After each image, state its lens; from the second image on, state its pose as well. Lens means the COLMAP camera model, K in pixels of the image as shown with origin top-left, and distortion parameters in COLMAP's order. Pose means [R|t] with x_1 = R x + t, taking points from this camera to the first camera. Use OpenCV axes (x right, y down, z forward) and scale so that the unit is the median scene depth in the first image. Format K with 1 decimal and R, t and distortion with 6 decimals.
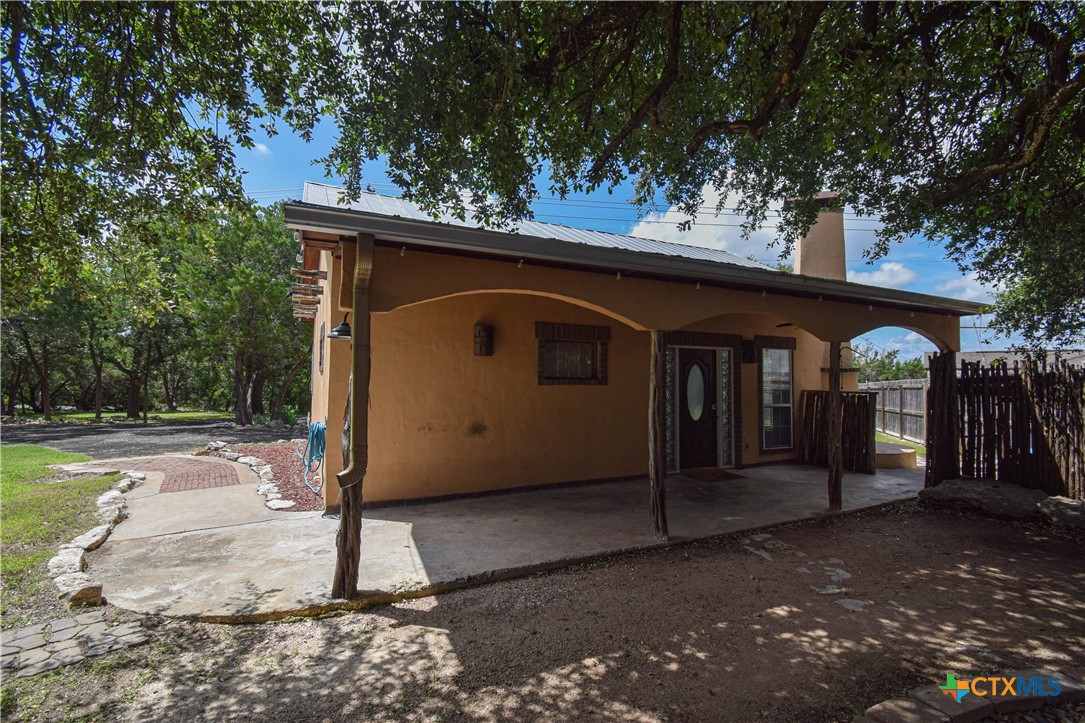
lens RADIAL K [[485.5, 0, 546.1], [0, 485.5, 356.9], [0, 0, 1]] dist [0.028351, -0.028952]
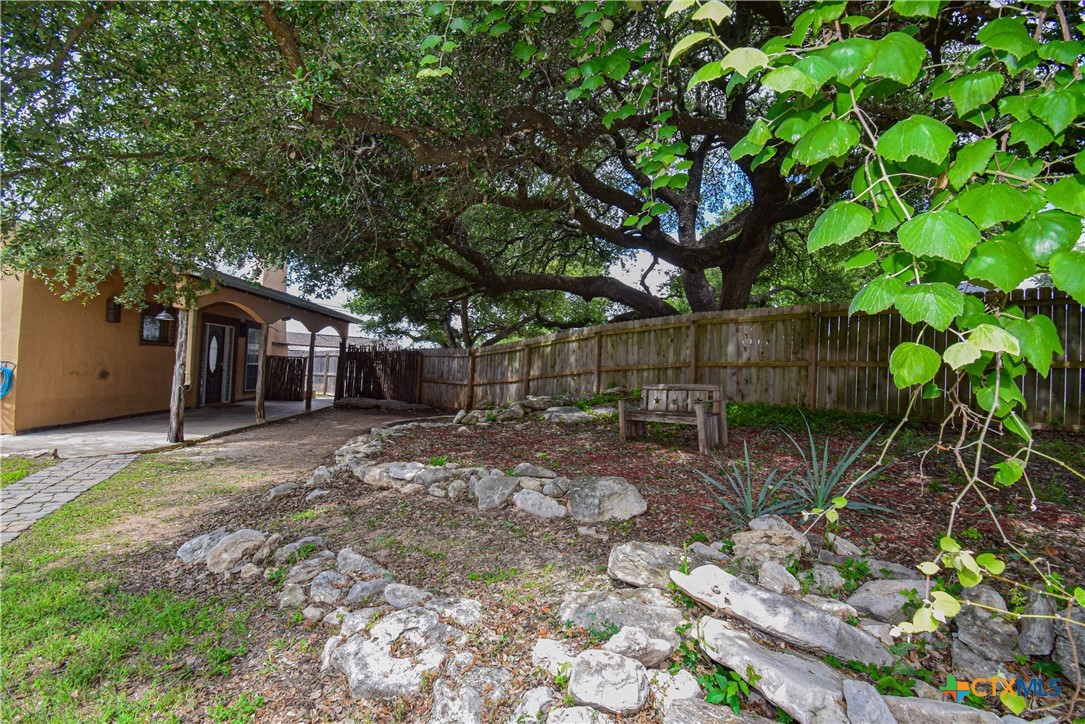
lens RADIAL K [[485.5, 0, 546.1], [0, 485.5, 357.4], [0, 0, 1]] dist [0.028351, -0.028952]
pose [[0.327366, 0.027239, 0.944505, -0.991086], [-0.078281, 0.996930, -0.001618, 0.004226], [-0.941649, -0.073407, 0.328494, -0.601948]]
